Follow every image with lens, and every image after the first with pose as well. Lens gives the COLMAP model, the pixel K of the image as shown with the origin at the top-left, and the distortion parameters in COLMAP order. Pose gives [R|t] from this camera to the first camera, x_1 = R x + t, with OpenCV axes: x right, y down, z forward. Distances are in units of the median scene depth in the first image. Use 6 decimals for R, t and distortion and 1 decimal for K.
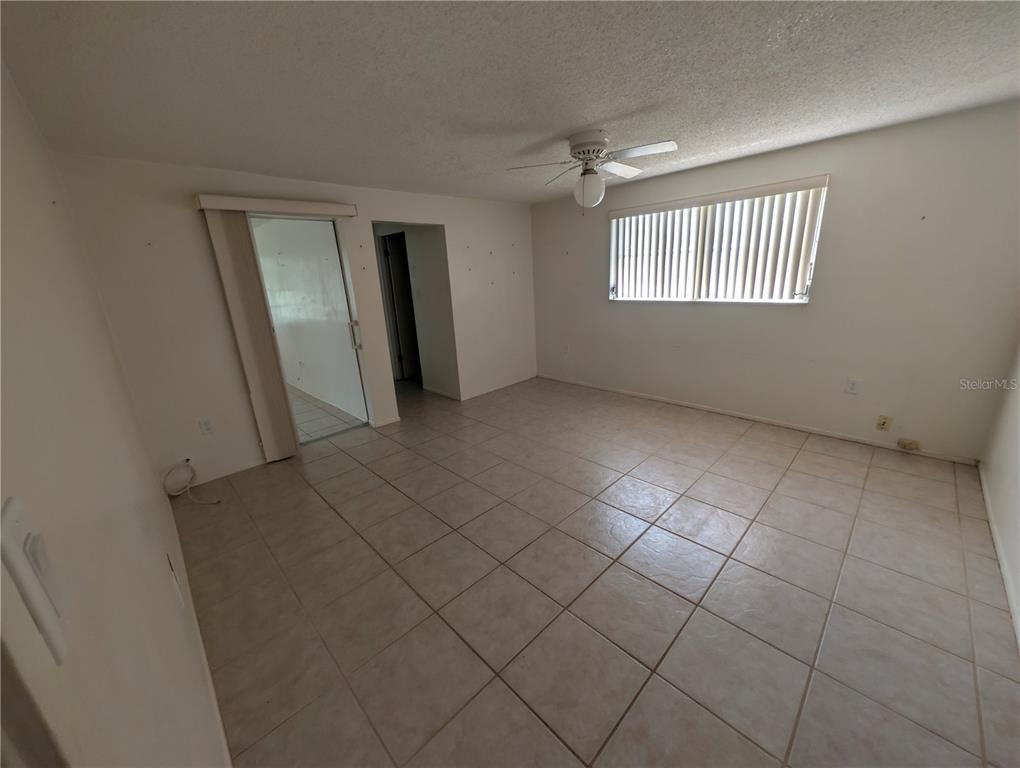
lens RADIAL K [[392.6, 0, 508.6], [0, 392.6, 384.3], [0, 0, 1]] dist [0.001266, 0.000366]
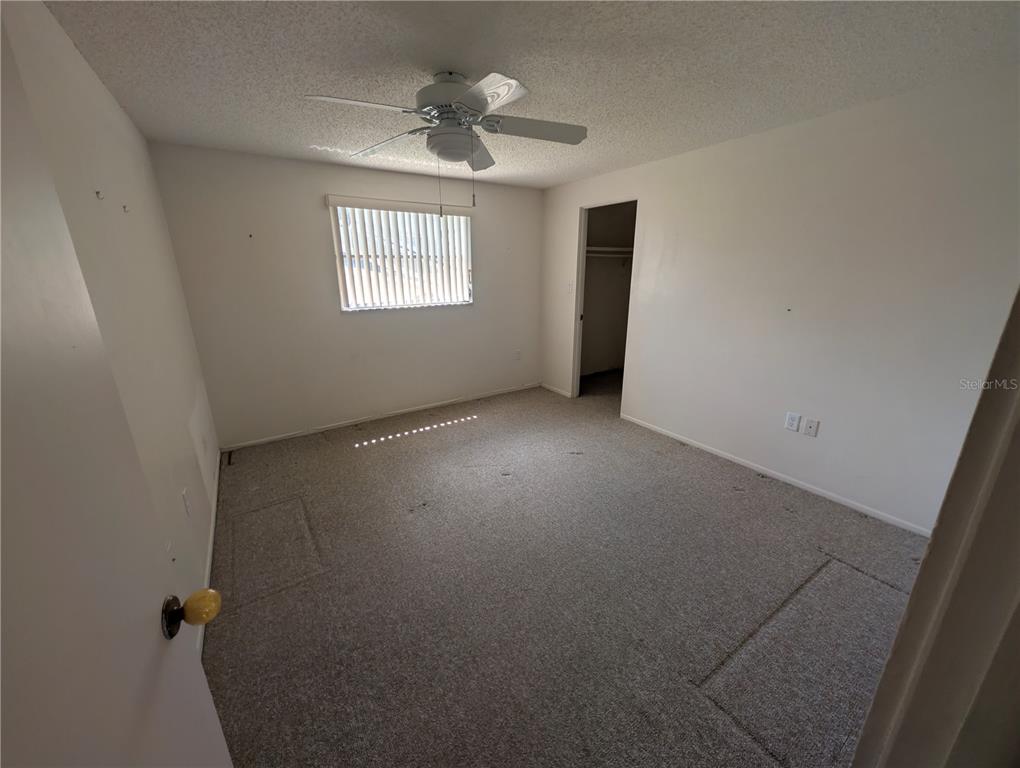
lens RADIAL K [[392.6, 0, 508.6], [0, 392.6, 384.3], [0, 0, 1]] dist [0.001266, 0.000366]
pose [[0.190439, -0.238469, 0.952295, -0.616392], [0.263607, 0.946843, 0.184388, -0.180908], [-0.945645, 0.215917, 0.243178, 0.722161]]
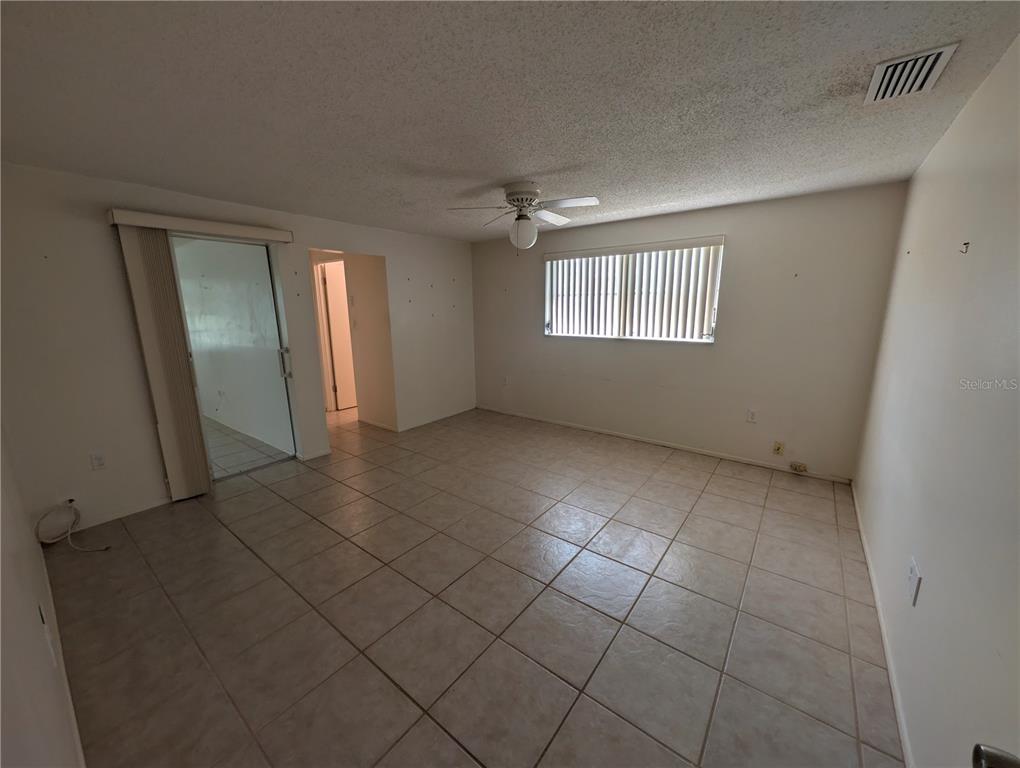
lens RADIAL K [[392.6, 0, 508.6], [0, 392.6, 384.3], [0, 0, 1]] dist [0.001266, 0.000366]
pose [[0.989107, 0.013102, 0.146614, 0.011429], [-0.000570, 0.996364, -0.085191, 0.011766], [-0.147197, 0.084179, 0.985519, -0.025613]]
